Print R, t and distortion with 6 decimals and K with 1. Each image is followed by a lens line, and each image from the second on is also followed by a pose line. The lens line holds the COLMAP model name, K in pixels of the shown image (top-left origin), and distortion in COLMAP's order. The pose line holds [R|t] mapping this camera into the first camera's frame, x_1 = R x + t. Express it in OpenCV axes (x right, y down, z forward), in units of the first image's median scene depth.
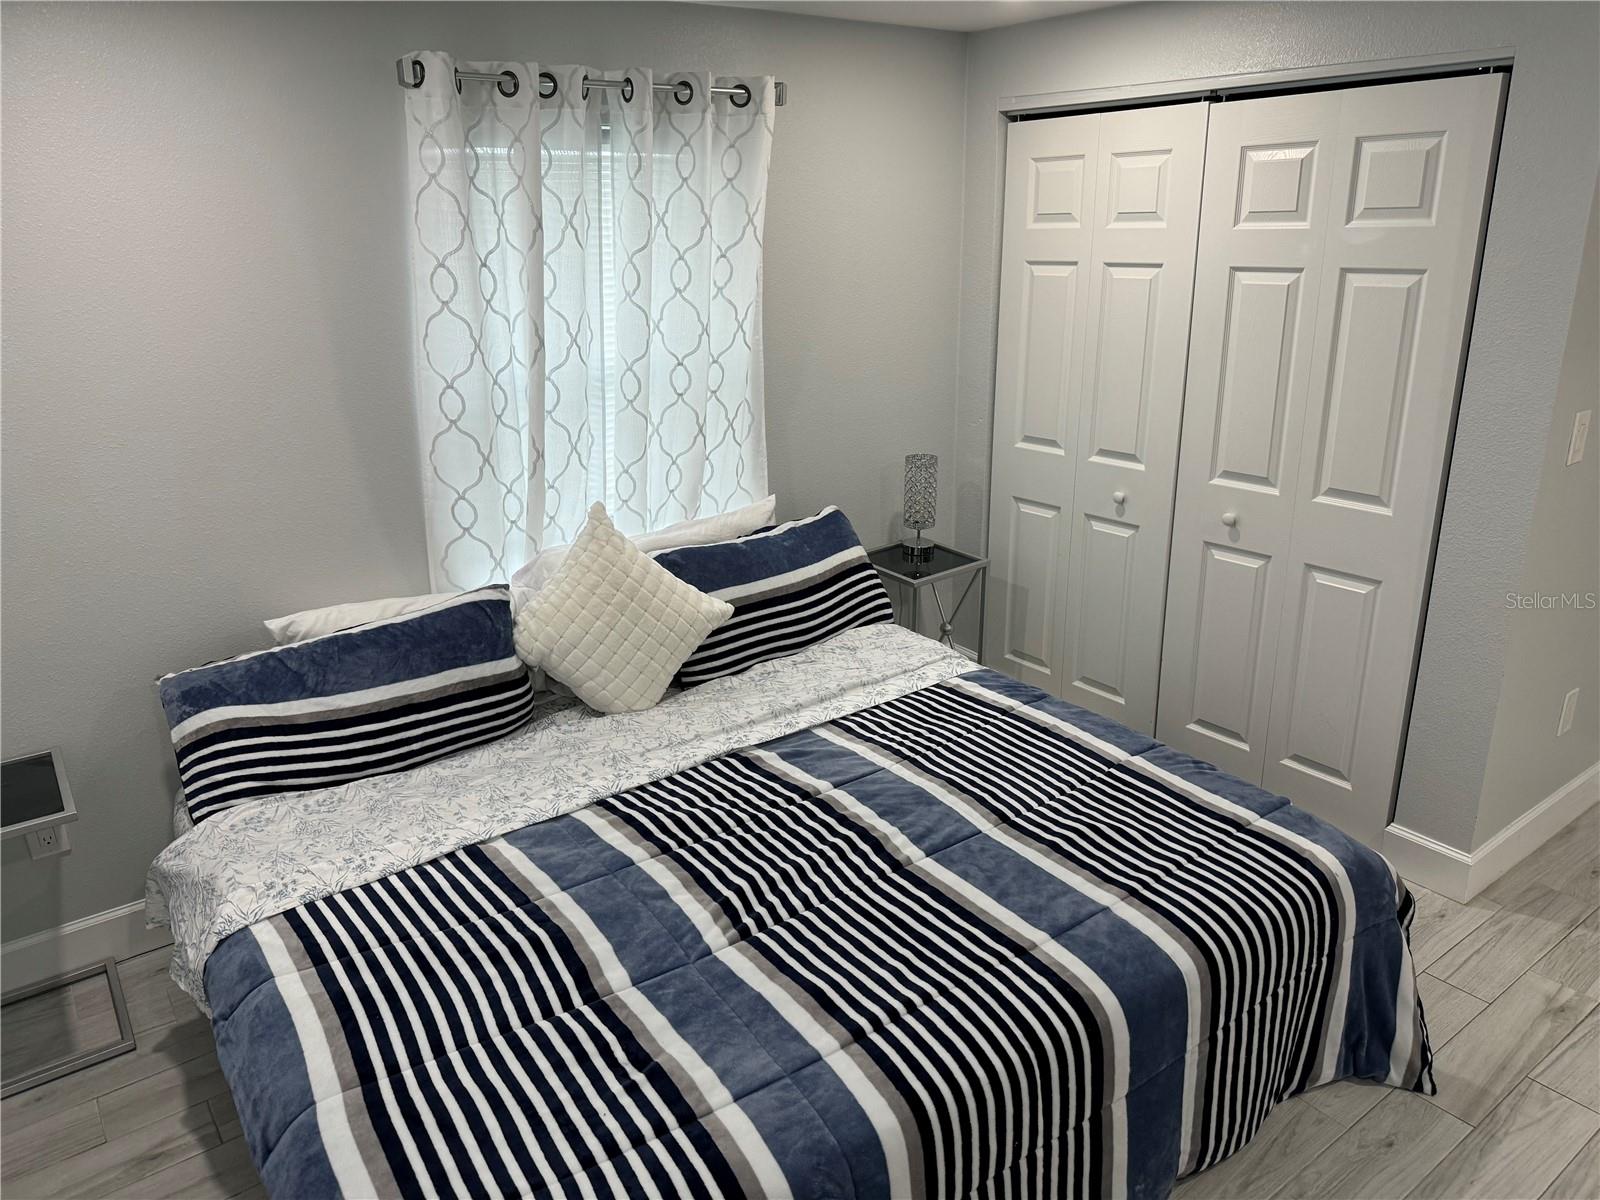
lens RADIAL K [[1132.3, 0, 808.1], [0, 1132.3, 605.4], [0, 0, 1]] dist [0.119983, -0.221683]
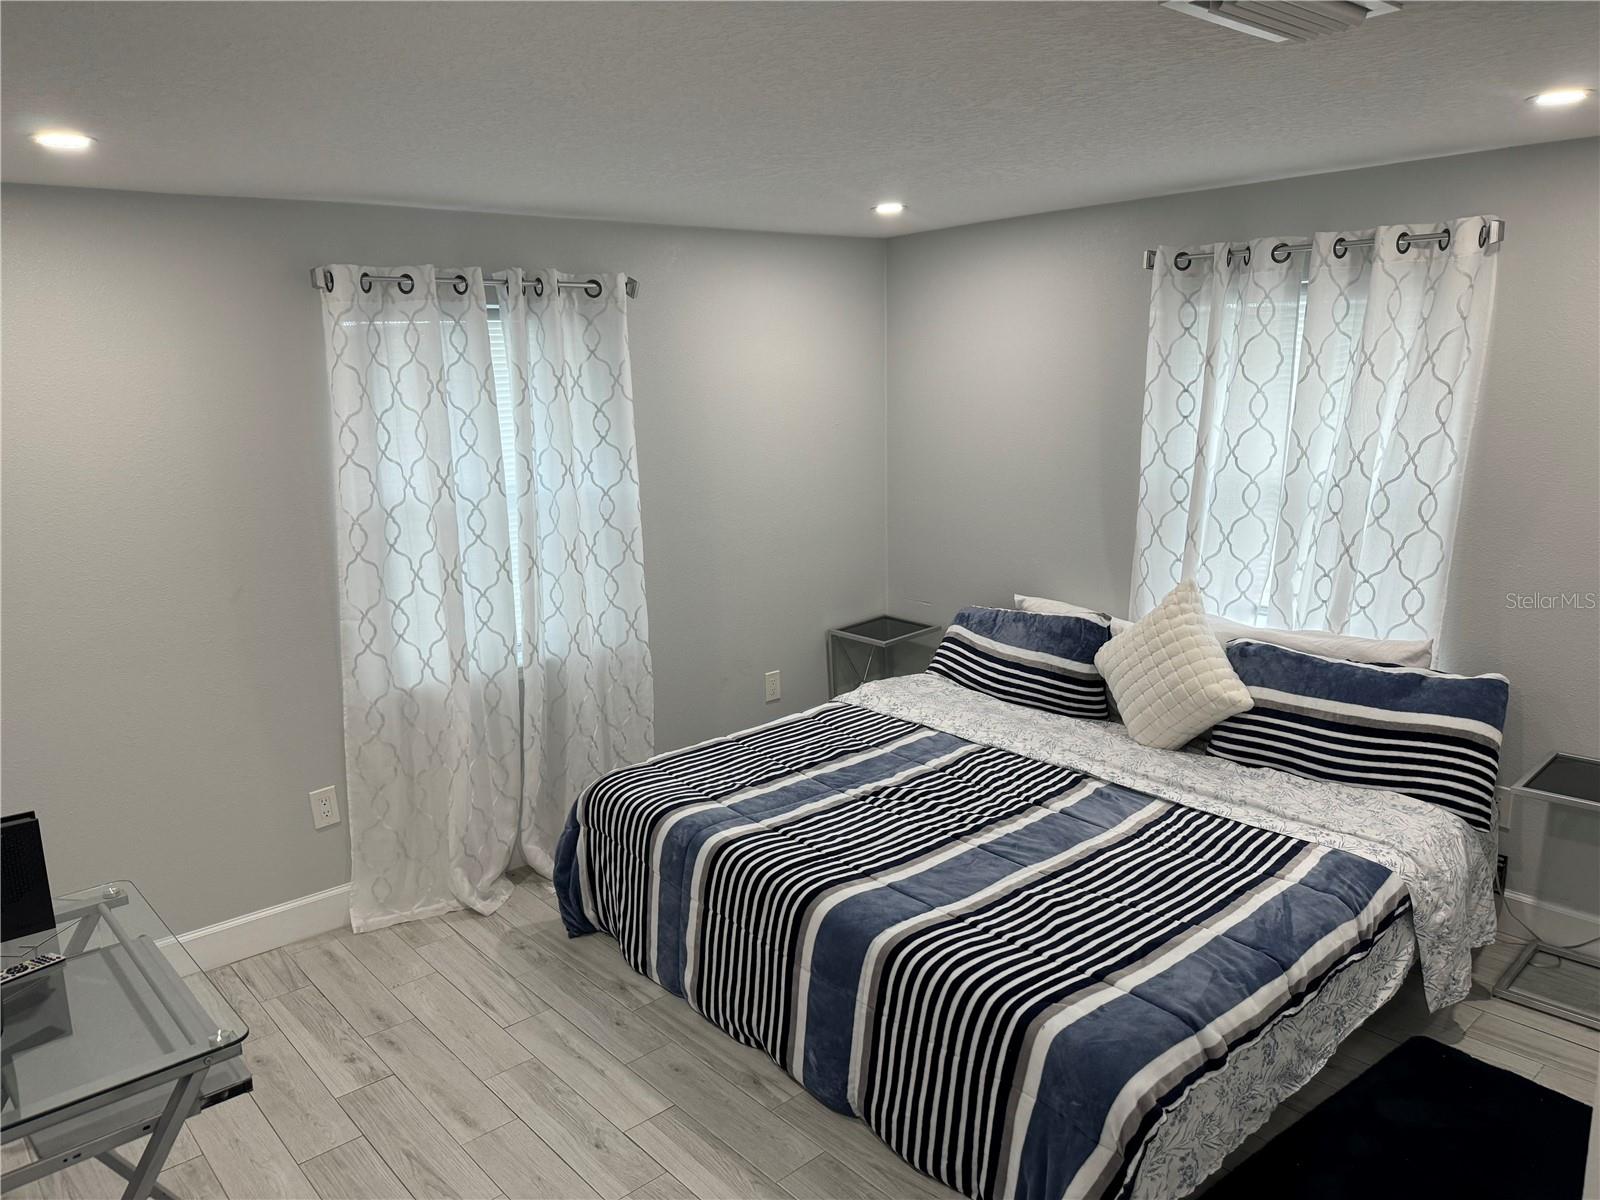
lens RADIAL K [[1132.3, 0, 808.1], [0, 1132.3, 605.4], [0, 0, 1]] dist [0.119983, -0.221683]
pose [[0.063352, 0.216338, -0.974261, 1.002349], [-0.308849, 0.932548, 0.186993, -0.167449], [0.948999, 0.289053, 0.125894, 0.456677]]
